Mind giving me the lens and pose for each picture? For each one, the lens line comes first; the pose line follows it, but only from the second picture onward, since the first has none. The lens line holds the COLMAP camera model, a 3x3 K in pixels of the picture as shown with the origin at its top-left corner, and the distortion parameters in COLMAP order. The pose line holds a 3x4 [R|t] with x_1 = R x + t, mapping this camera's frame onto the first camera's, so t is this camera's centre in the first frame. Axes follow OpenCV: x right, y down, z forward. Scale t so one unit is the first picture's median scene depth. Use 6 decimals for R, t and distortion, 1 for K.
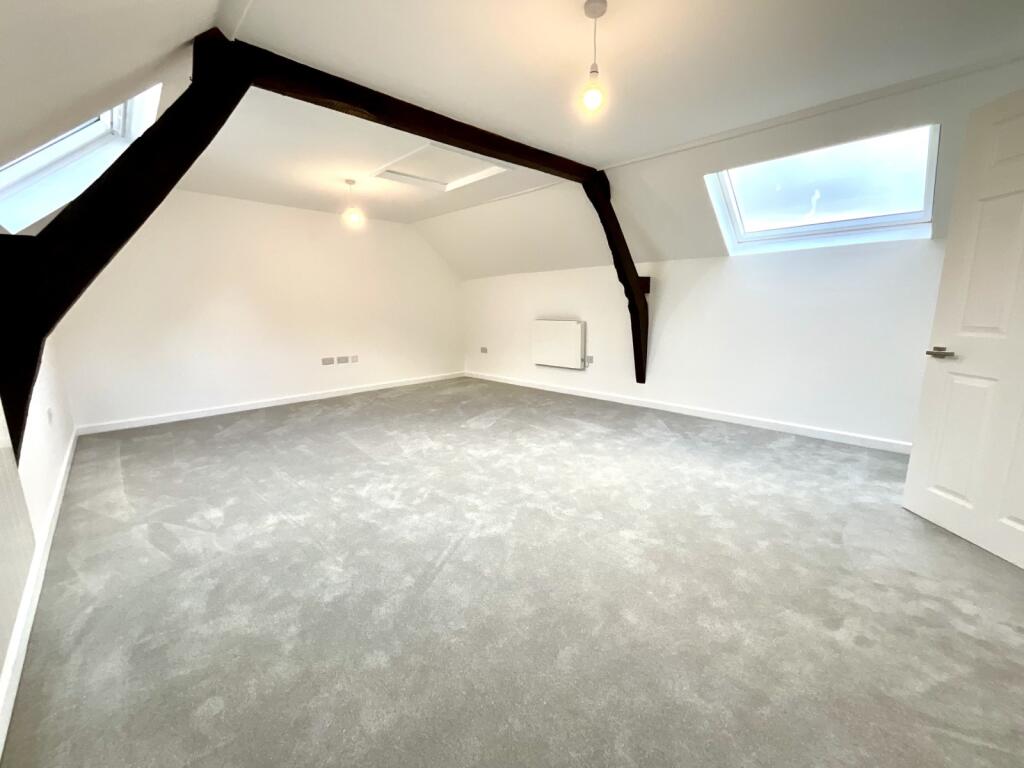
lens RADIAL K [[418.5, 0, 506.6], [0, 418.5, 383.3], [0, 0, 1]] dist [0.030796, -0.000009]
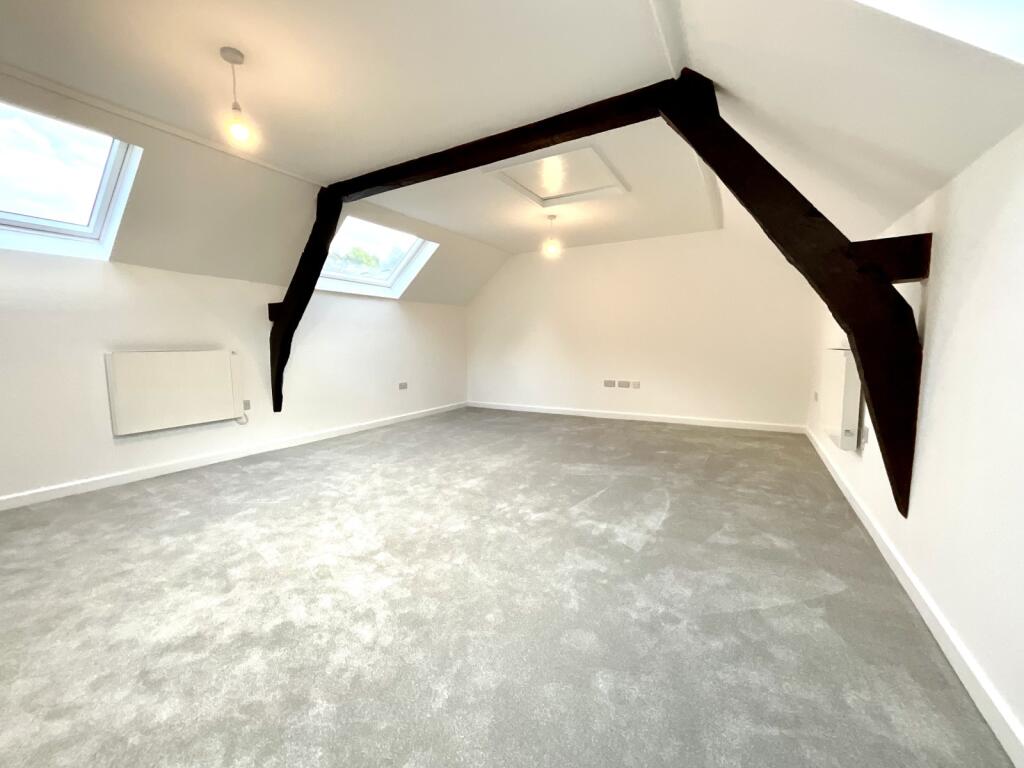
lens RADIAL K [[418.5, 0, 506.6], [0, 418.5, 383.3], [0, 0, 1]] dist [0.030796, -0.000009]
pose [[0.285360, 0.100237, -0.953164, 0.677977], [-0.172501, 0.983646, 0.051798, -0.087432], [0.942769, 0.149641, 0.297985, 0.625041]]
